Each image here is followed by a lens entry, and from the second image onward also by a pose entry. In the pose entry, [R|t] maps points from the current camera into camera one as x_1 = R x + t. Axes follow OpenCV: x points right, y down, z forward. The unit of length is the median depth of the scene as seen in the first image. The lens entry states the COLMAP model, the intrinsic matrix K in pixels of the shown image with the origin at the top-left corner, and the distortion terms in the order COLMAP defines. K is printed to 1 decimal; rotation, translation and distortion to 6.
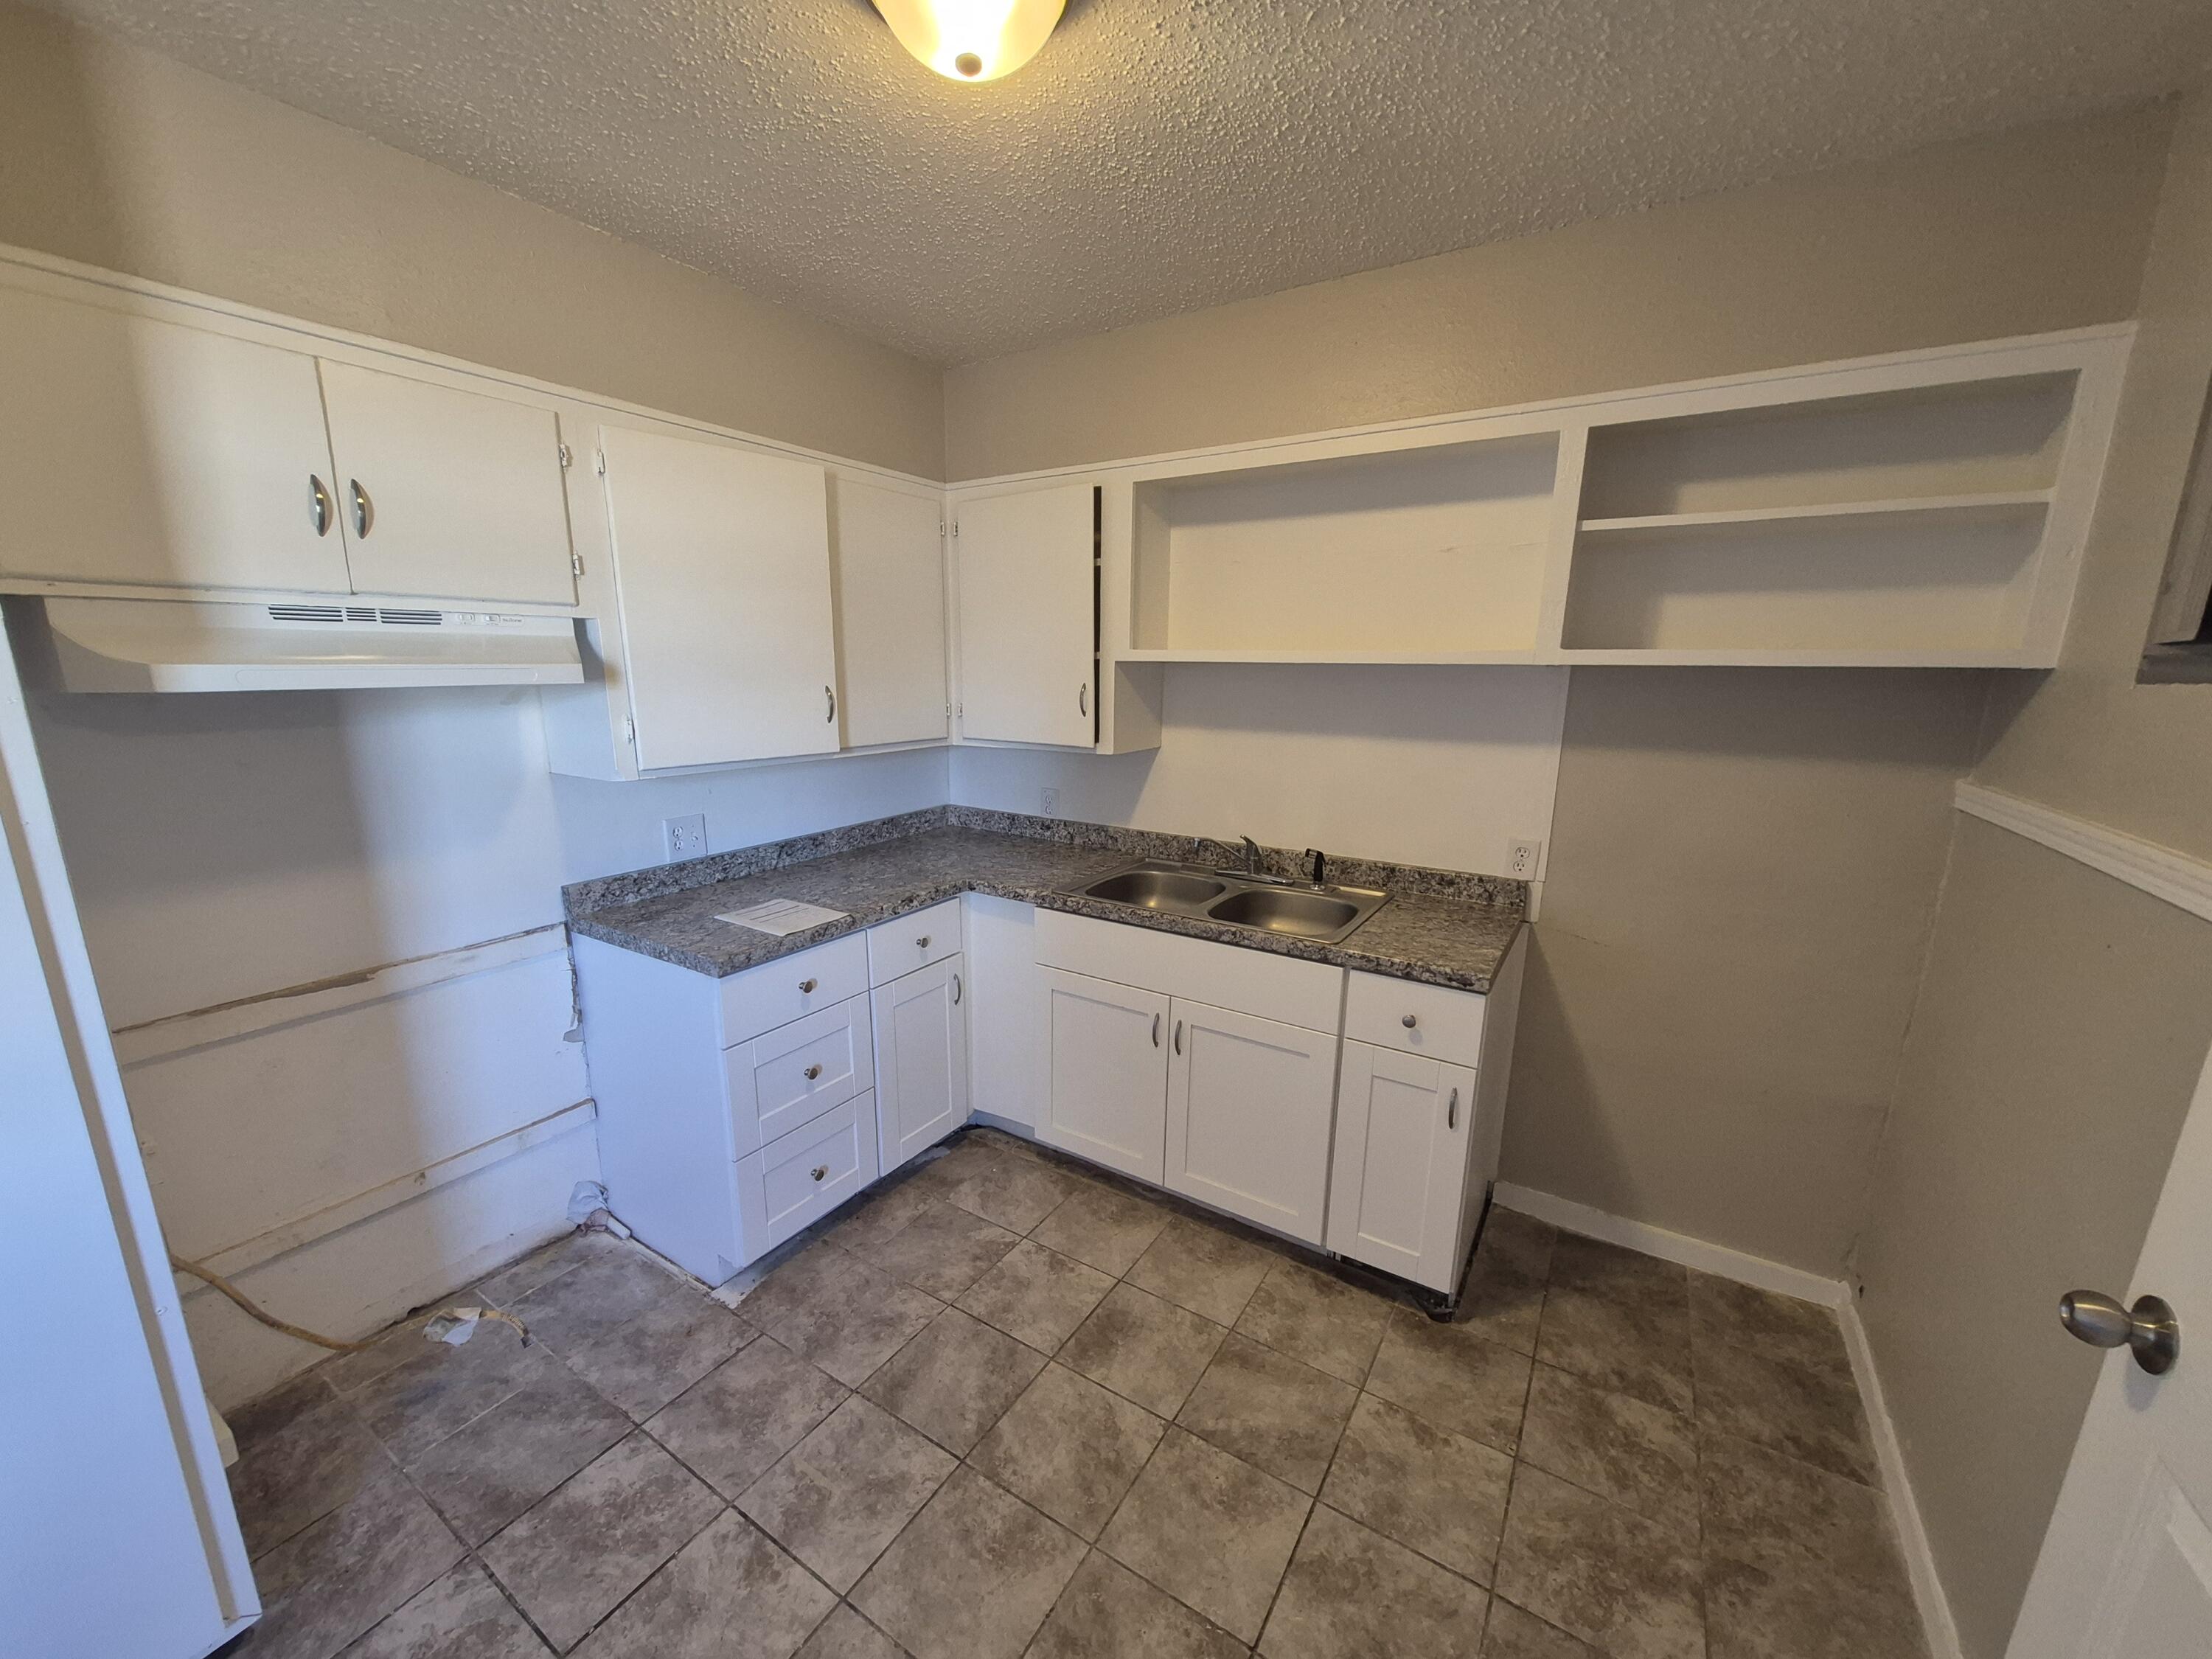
lens RADIAL K [[860.2, 0, 1091.5], [0, 860.2, 850.2], [0, 0, 1]] dist [0.000202, -0.000455]
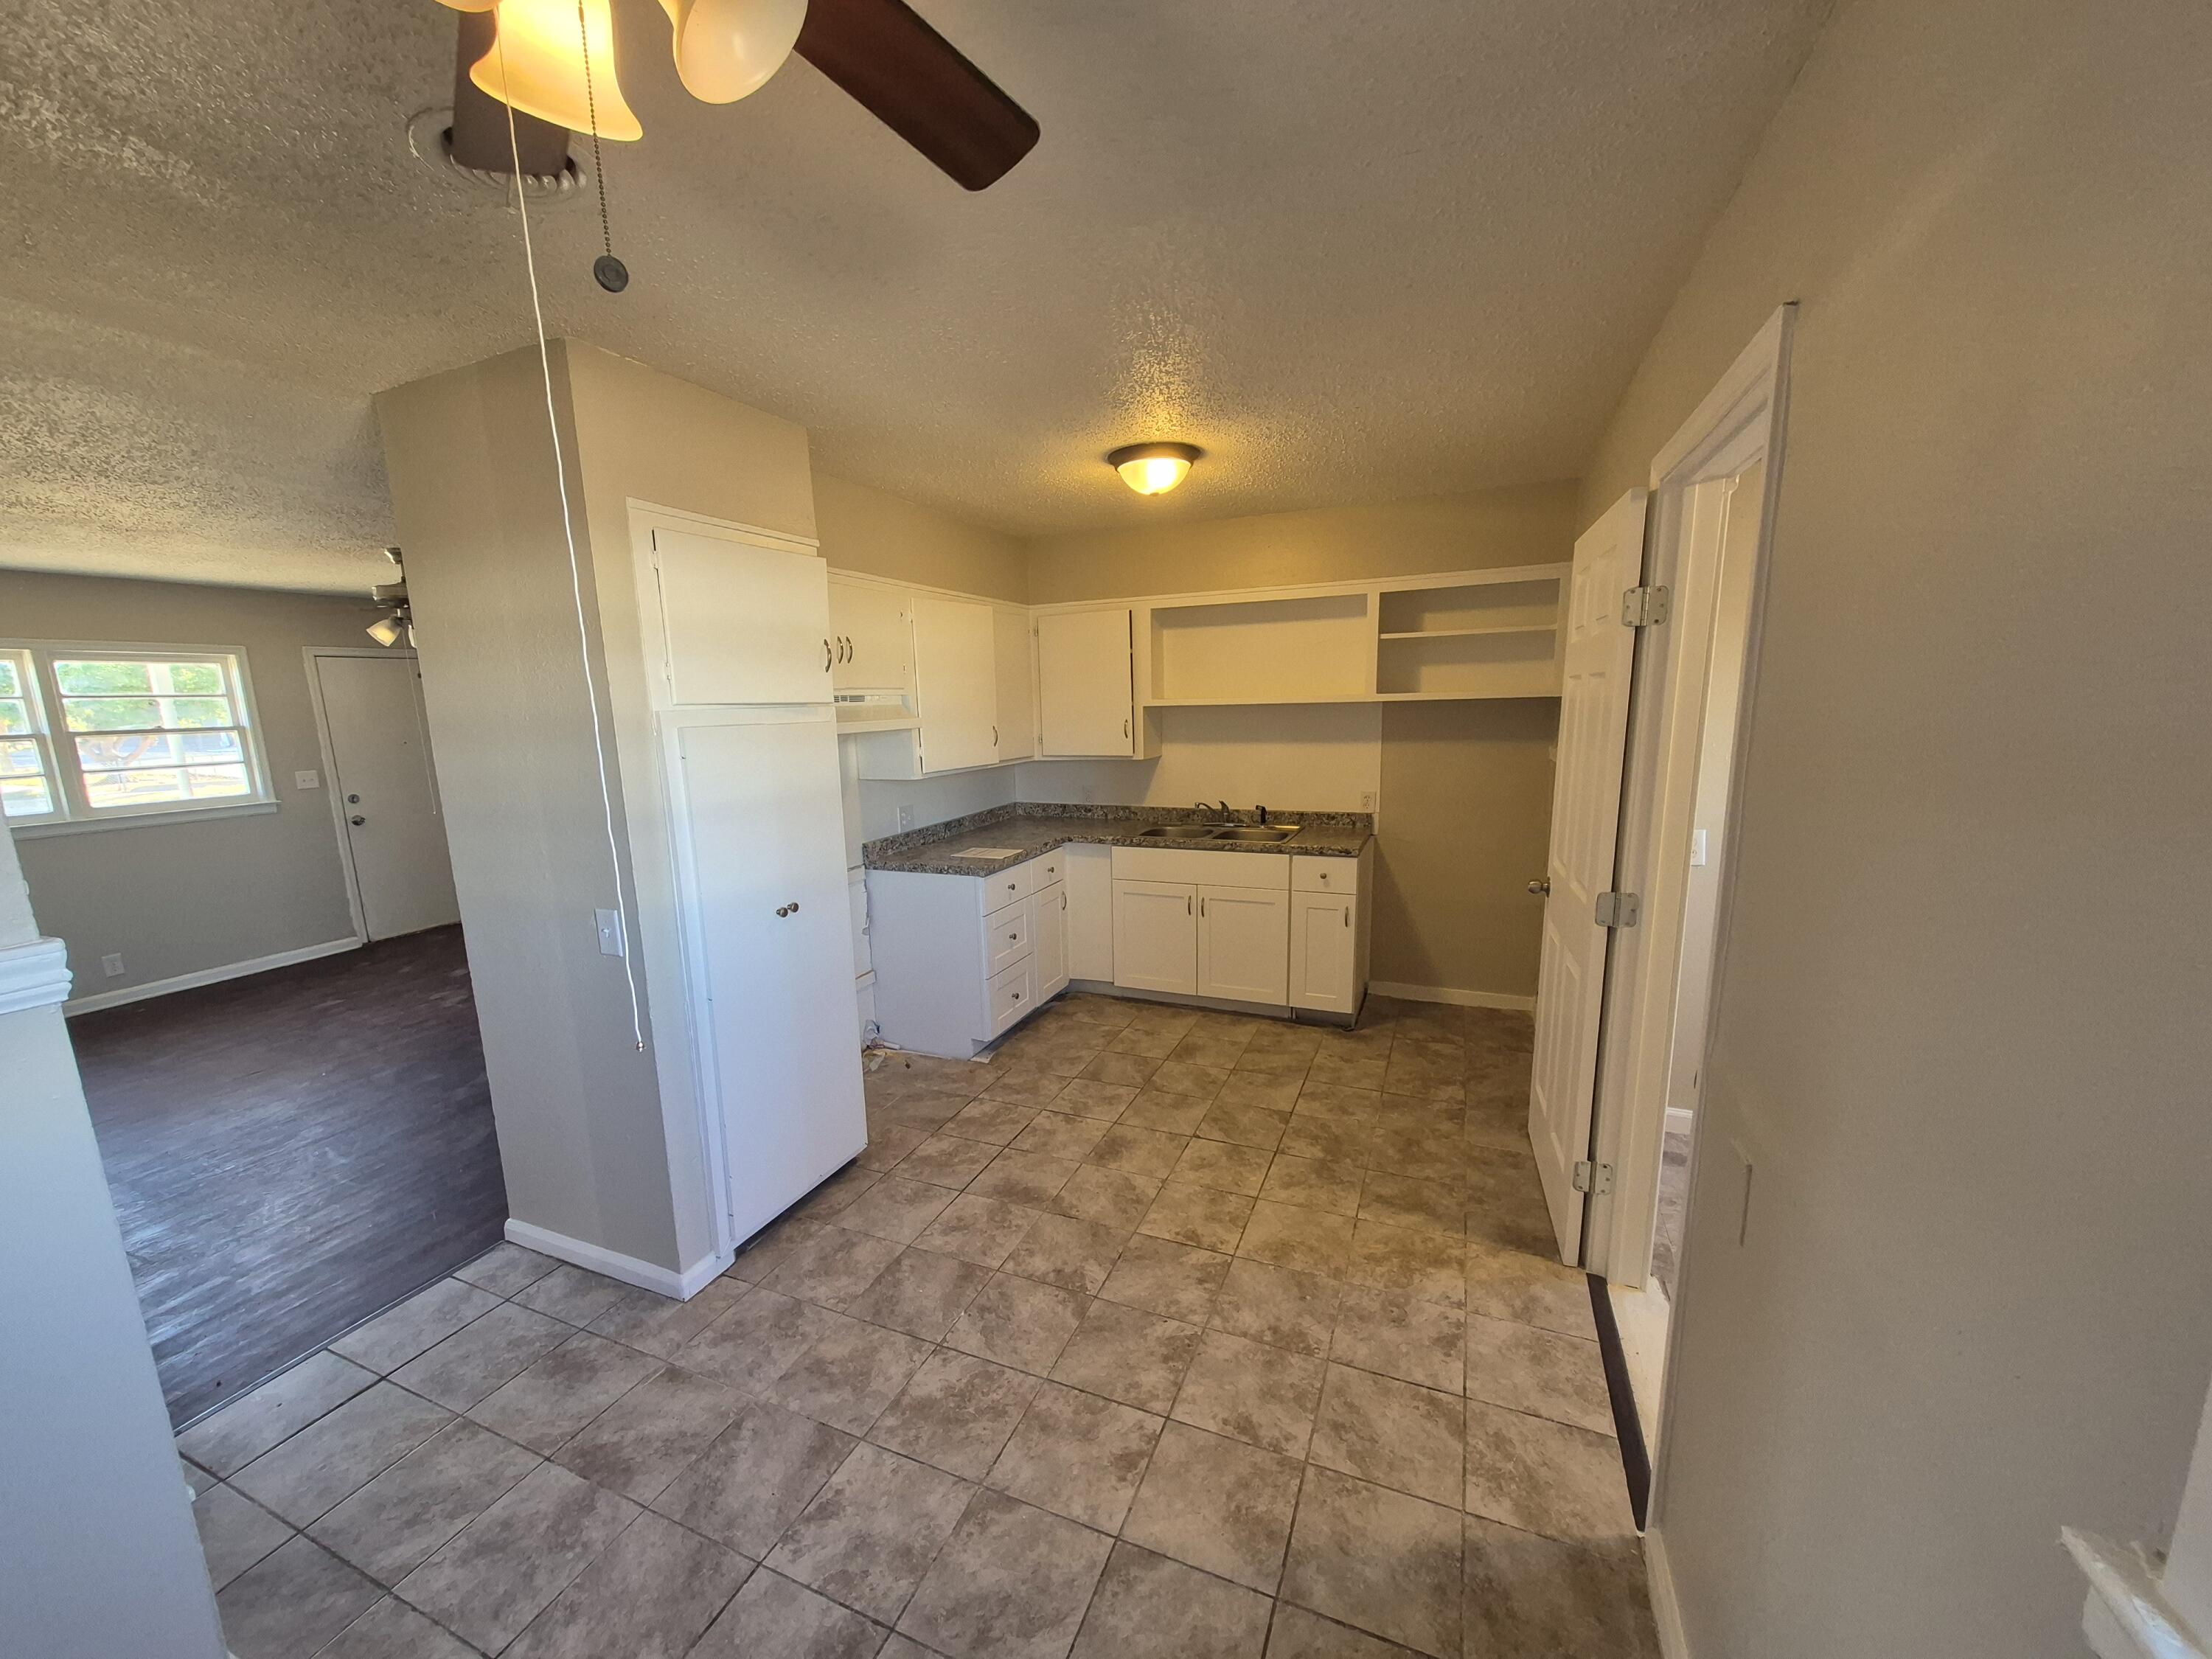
lens RADIAL K [[860.2, 0, 1098.5], [0, 860.2, 842.7], [0, 0, 1]] dist [0.000202, -0.000455]
pose [[0.984432, -0.060072, 0.165182, -0.419113], [0.068738, 0.996515, -0.047257, 0.153072], [-0.161767, 0.057875, 0.985130, -0.799265]]
